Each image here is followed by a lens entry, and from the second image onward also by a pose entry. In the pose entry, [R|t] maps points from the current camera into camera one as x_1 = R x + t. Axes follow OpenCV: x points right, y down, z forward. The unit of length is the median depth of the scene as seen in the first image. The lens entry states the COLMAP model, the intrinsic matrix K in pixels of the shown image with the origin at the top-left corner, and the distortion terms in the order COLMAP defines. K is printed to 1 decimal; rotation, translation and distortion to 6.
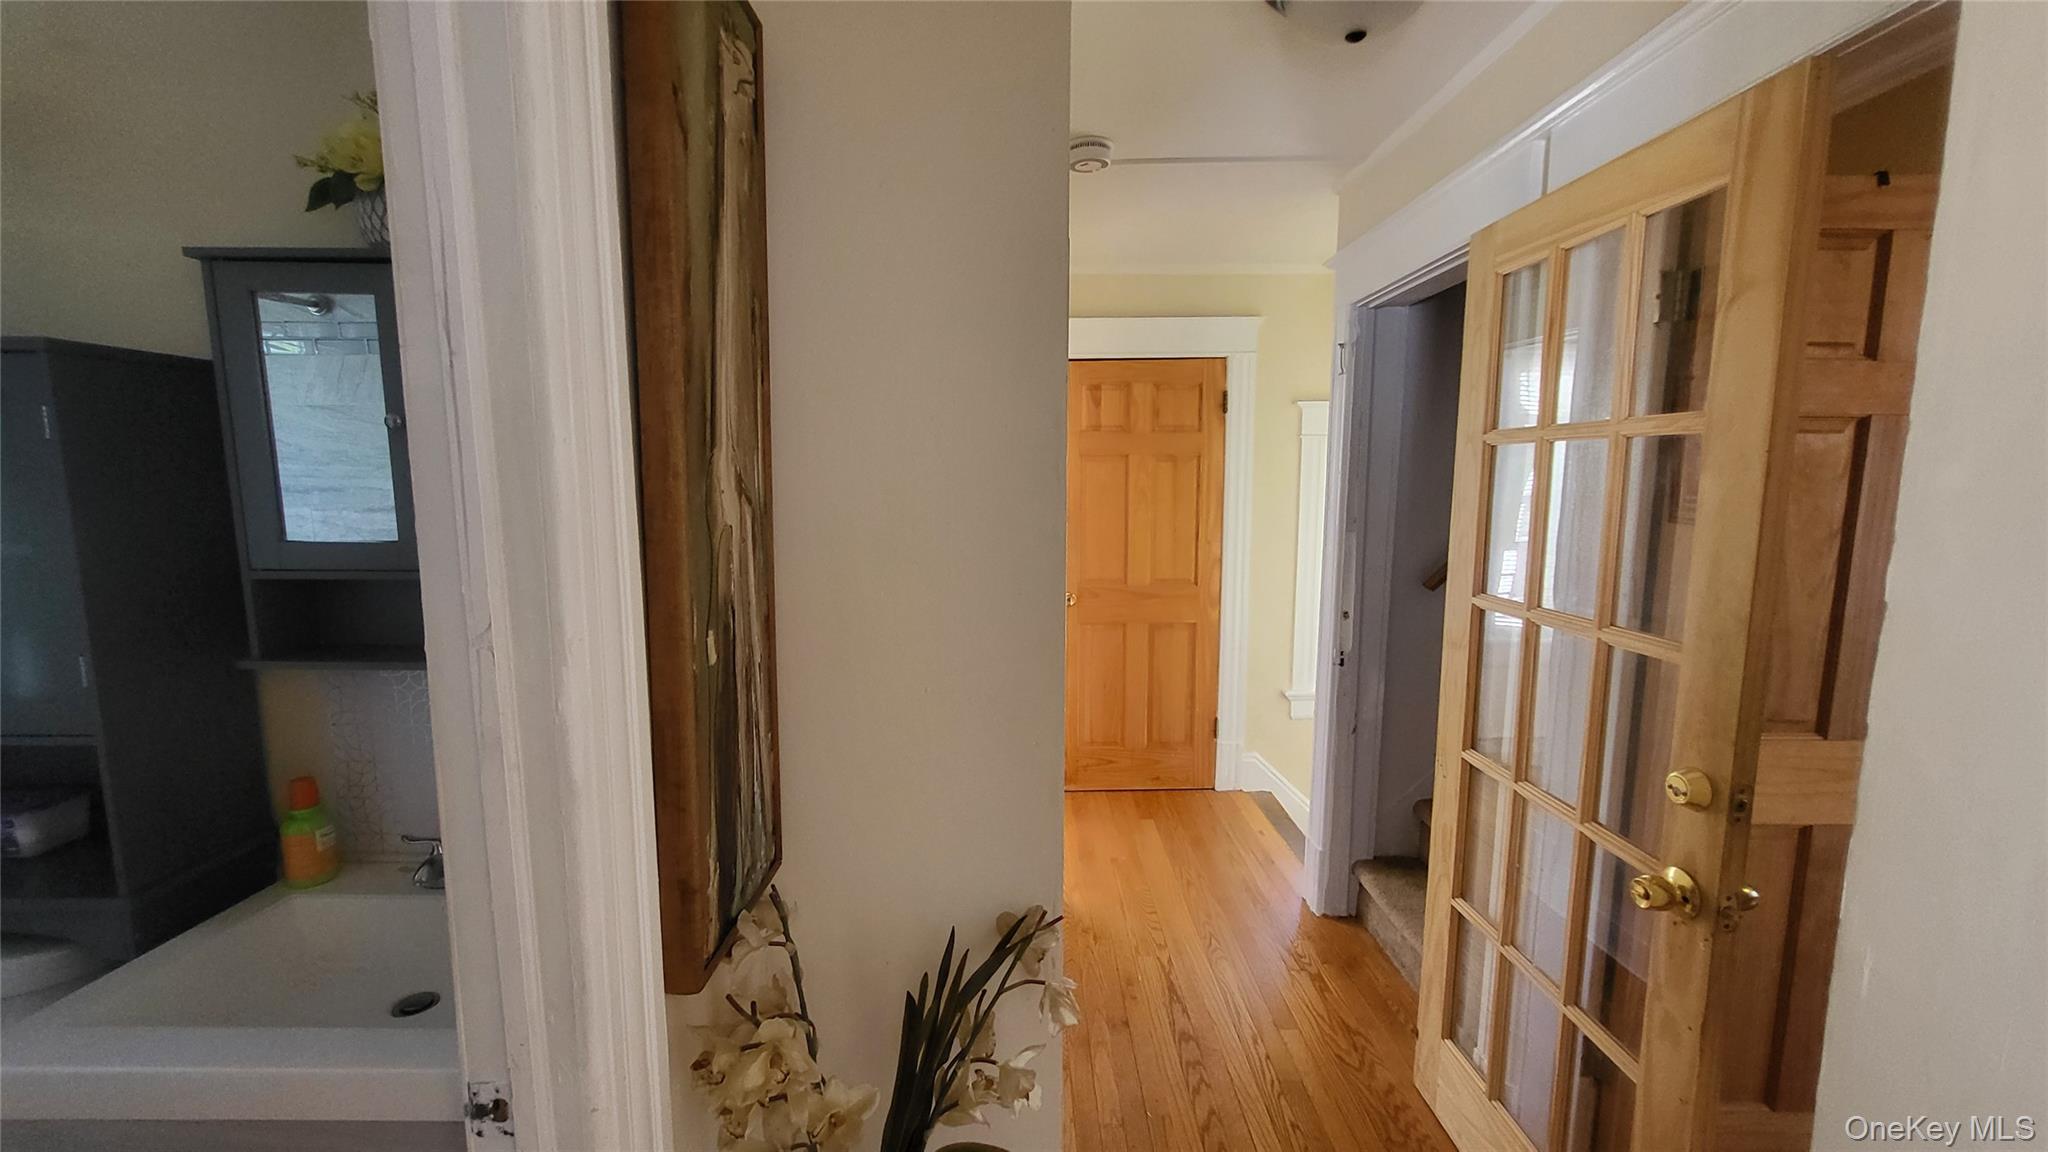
lens RADIAL K [[800.5, 0, 1024.0], [0, 800.5, 576.0], [0, 0, 1]] dist [0.002549, -0.000019]
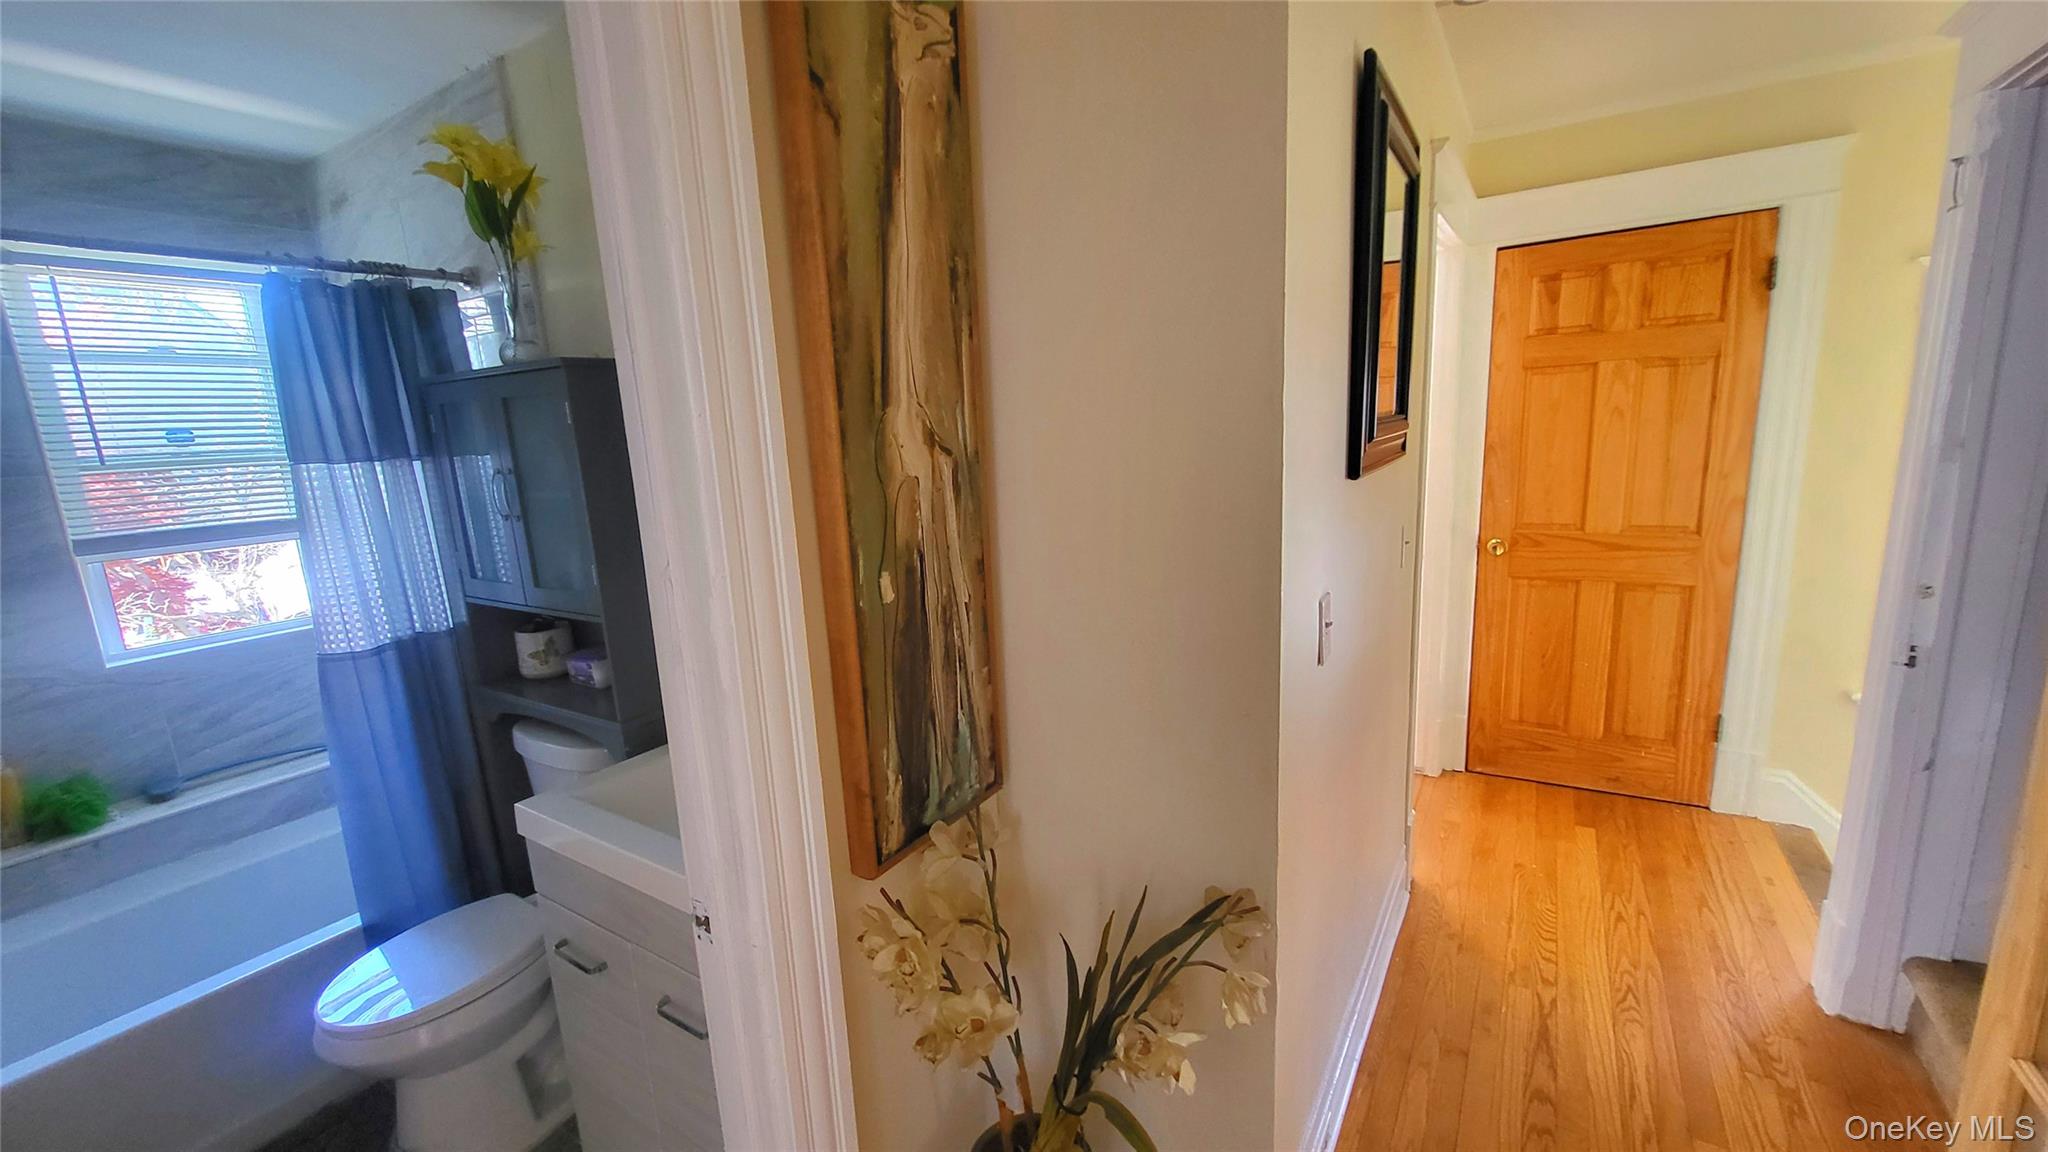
lens RADIAL K [[809.1, 0, 1024.0], [0, 809.1, 576.0], [0, 0, 1]] dist [-0.000497, -0.000181]
pose [[0.842698, 0.059689, -0.535068, 0.146234], [-0.014611, 0.996005, 0.088097, -0.011325], [0.538188, -0.066421, 0.840203, 0.058961]]
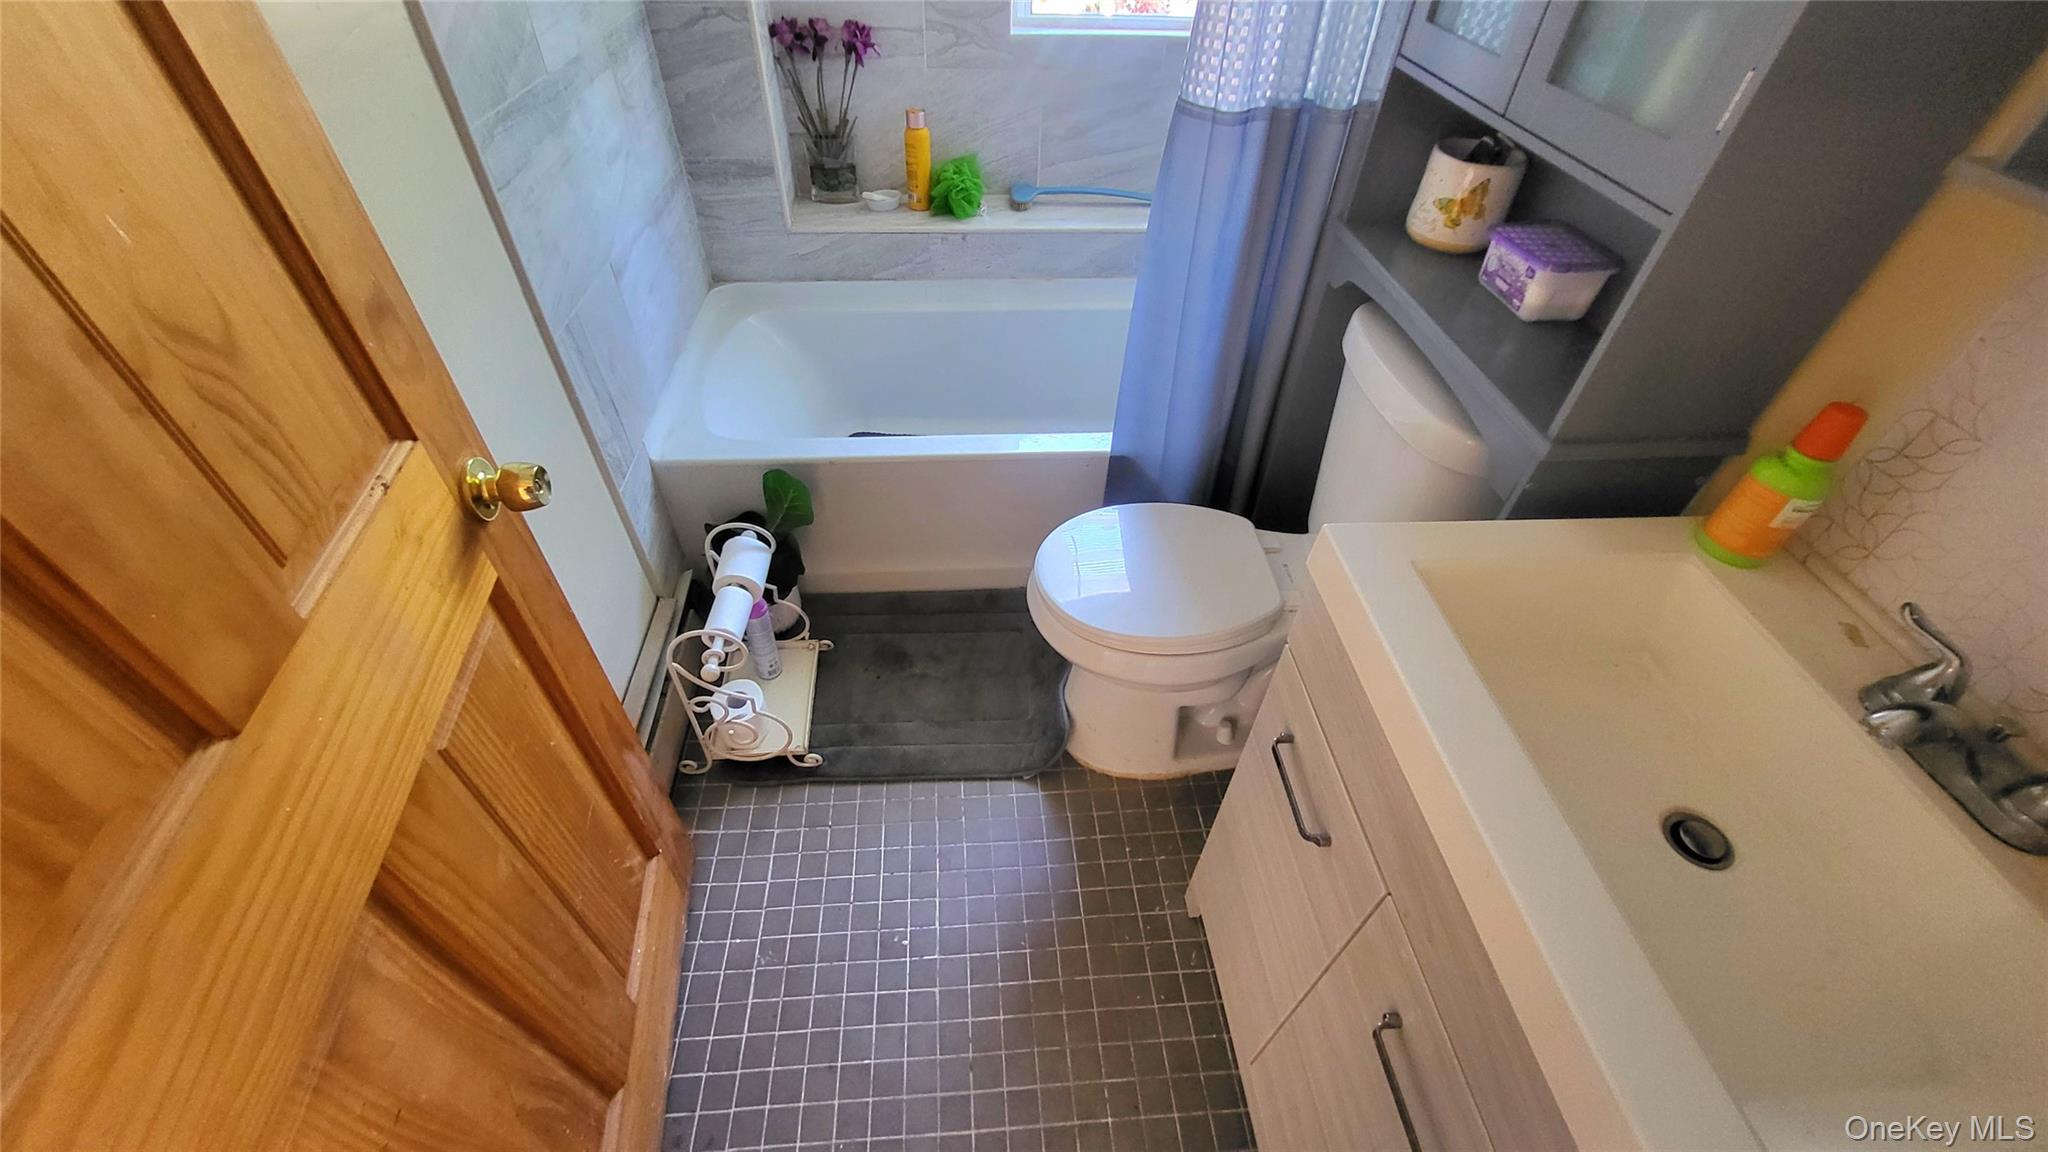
lens RADIAL K [[809.1, 0, 1024.0], [0, 809.1, 576.0], [0, 0, 1]] dist [-0.000497, -0.000181]
pose [[0.072929, 0.693866, -0.716401, -0.220658], [-0.157609, 0.717306, 0.678698, 0.021833], [0.984805, 0.063414, 0.161672, 0.168822]]
